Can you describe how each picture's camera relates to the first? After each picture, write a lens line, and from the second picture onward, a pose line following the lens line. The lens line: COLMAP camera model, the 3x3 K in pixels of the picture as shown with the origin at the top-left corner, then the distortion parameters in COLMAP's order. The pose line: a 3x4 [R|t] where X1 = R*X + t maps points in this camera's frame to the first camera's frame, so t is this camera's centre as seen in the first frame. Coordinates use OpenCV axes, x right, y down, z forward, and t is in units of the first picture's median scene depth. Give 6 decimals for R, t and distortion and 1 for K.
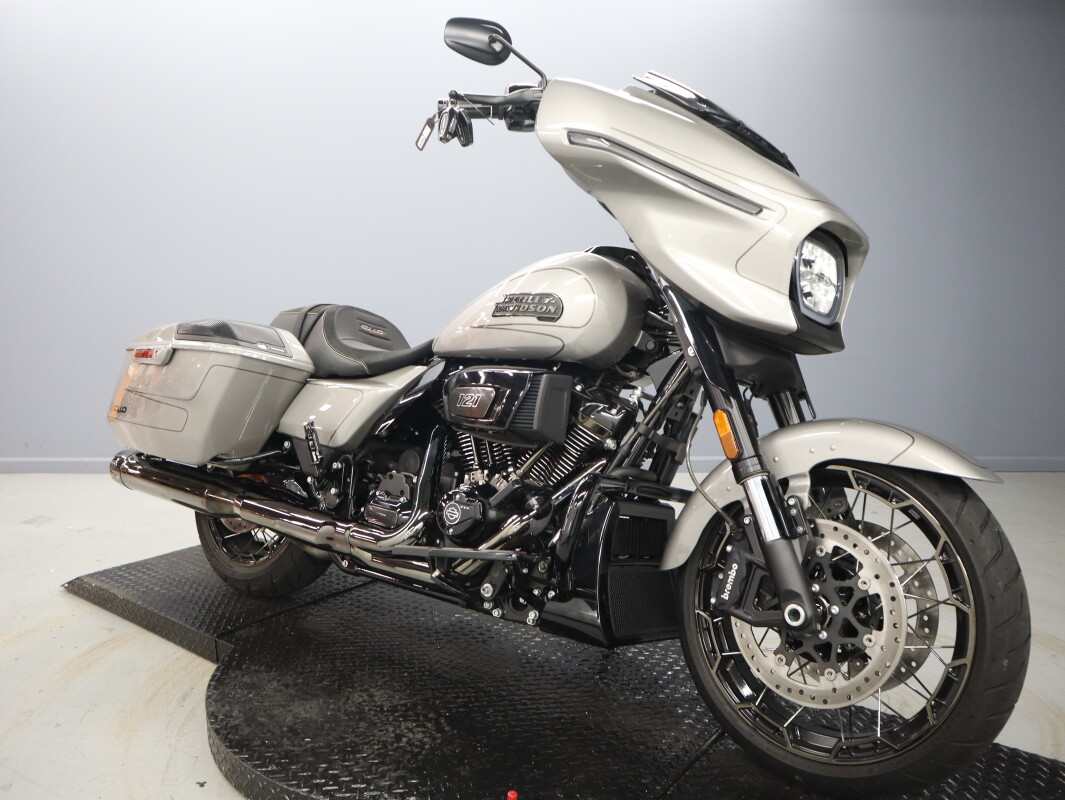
lens RADIAL K [[797.3, 0, 531.8], [0, 797.3, 379.5], [0, 0, 1]] dist [-0.106437, 0.064194]
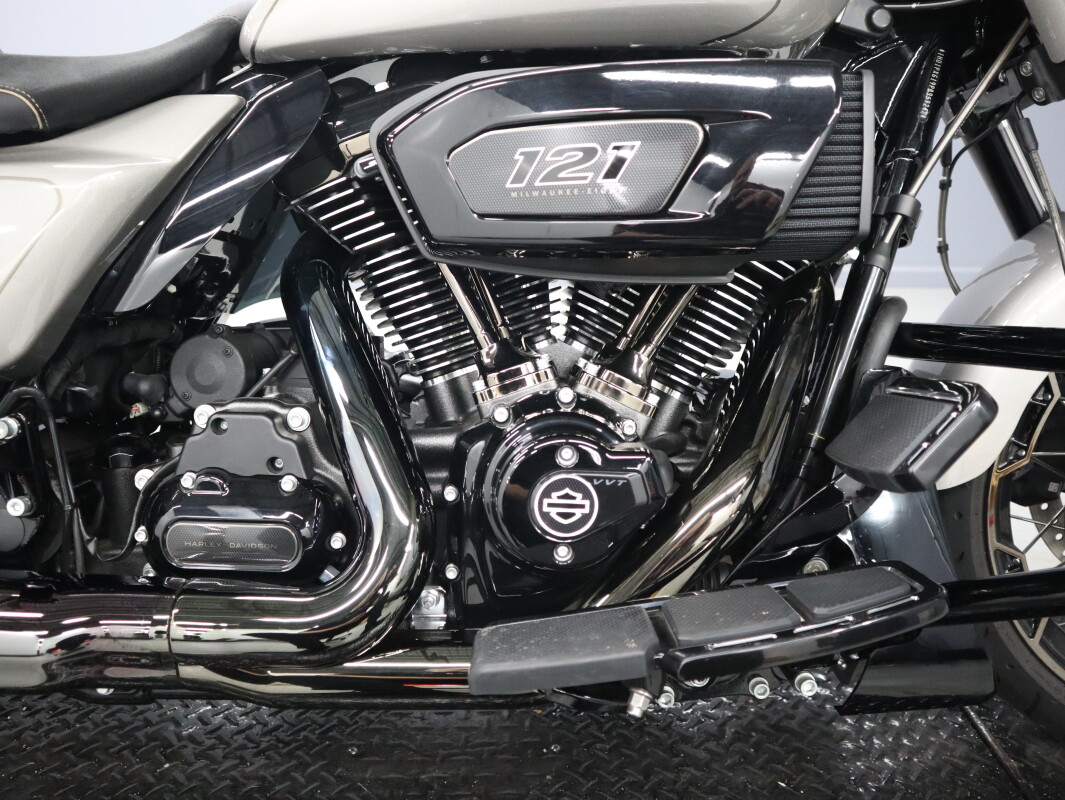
lens RADIAL K [[829.4, 0, 529.0], [0, 829.4, 402.1], [0, 0, 1]] dist [-0.116371, 0.074680]
pose [[0.799953, -0.219442, 0.558499, -0.302398], [0.060099, 0.955353, 0.289289, 0.020480], [-0.597046, -0.197852, 0.777426, 0.735986]]
